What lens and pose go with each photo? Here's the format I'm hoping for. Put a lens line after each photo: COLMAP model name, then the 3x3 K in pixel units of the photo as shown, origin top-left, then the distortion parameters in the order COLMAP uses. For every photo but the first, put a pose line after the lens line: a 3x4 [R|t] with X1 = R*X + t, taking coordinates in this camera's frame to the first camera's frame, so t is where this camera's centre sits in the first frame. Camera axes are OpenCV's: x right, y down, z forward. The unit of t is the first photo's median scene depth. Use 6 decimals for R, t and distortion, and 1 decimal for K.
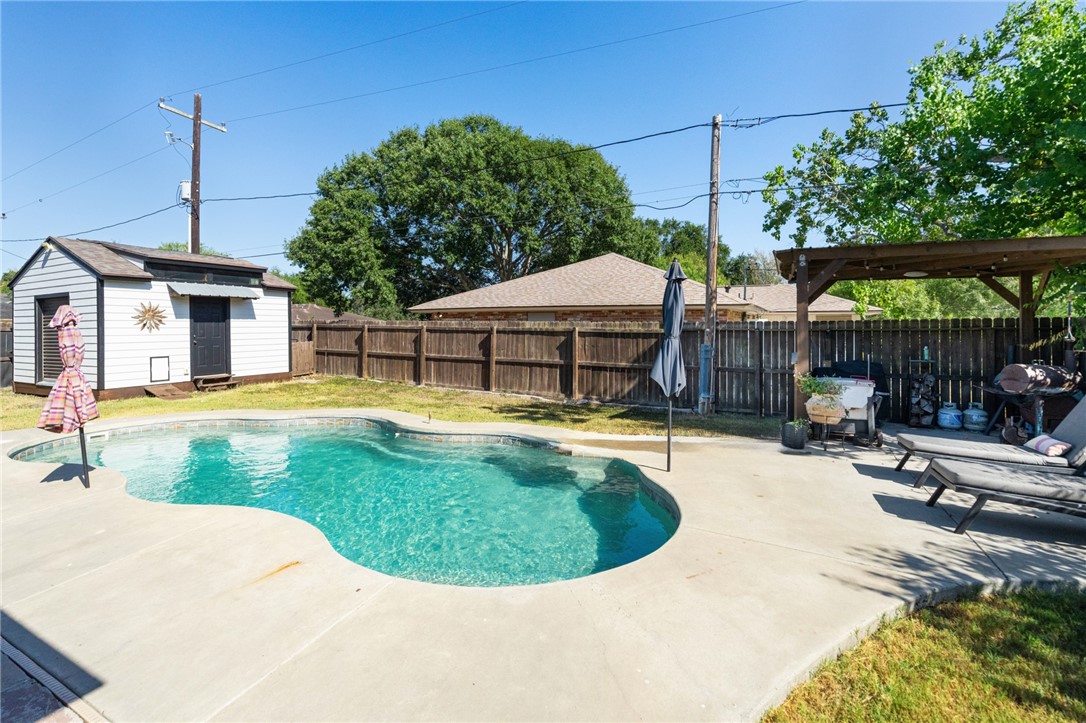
lens RADIAL K [[494.5, 0, 565.5], [0, 494.5, 325.5], [0, 0, 1]] dist [-0.002245, 0.000060]
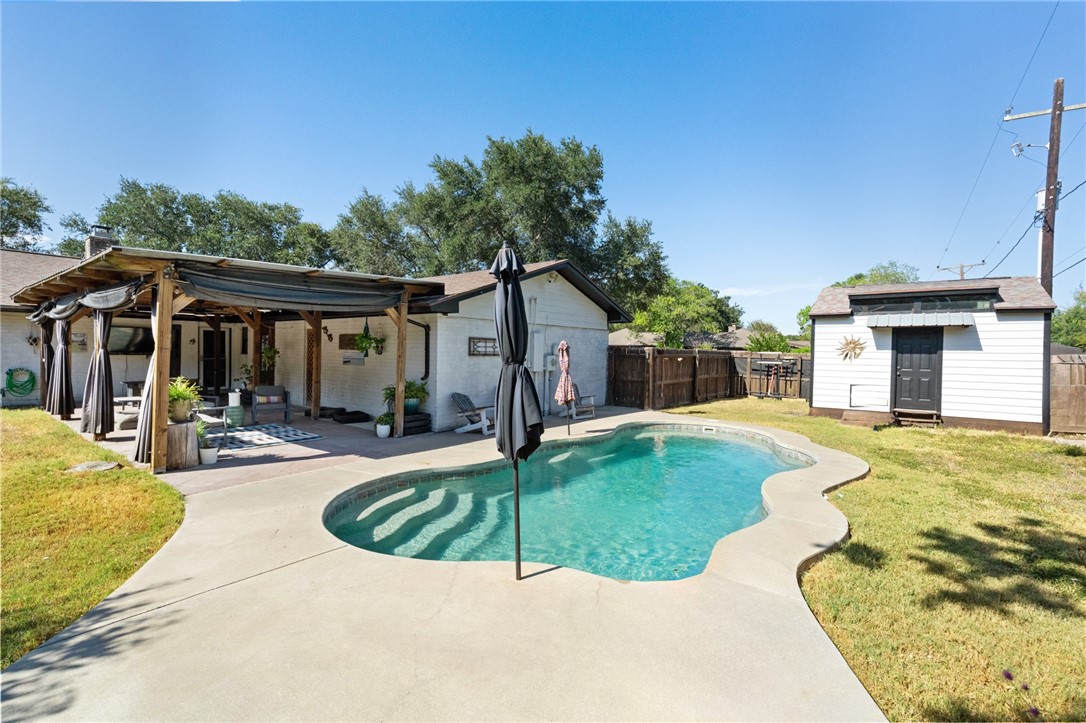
lens RADIAL K [[494.5, 0, 545.4], [0, 494.5, 355.1], [0, 0, 1]] dist [-0.002245, 0.000060]
pose [[-0.223907, 0.002075, -0.974608, 0.346941], [-0.016463, 0.999847, 0.005911, 0.001801], [0.974472, 0.017369, -0.223838, 0.495295]]
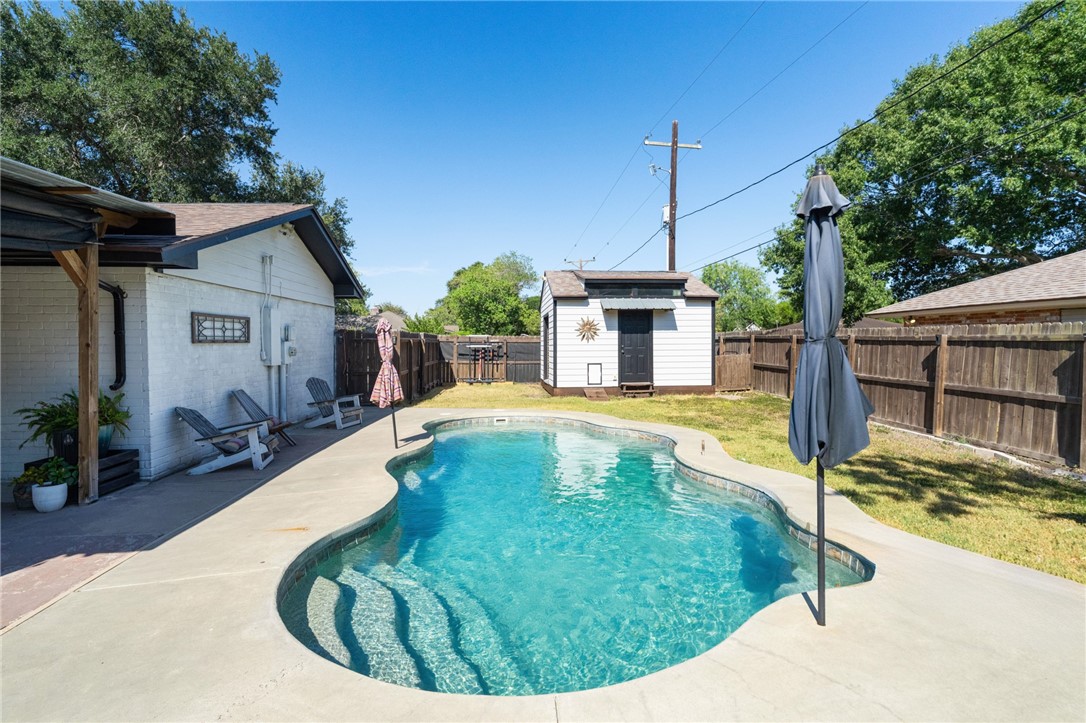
lens RADIAL K [[555.3, 0, 551.6], [0, 555.3, 354.6], [0, 0, 1]] dist [-0.003496, -0.001067]
pose [[0.505338, 0.017735, -0.862739, 0.226094], [0.004530, 0.999720, 0.023205, 0.009857], [0.862910, -0.015635, 0.505116, 0.217520]]
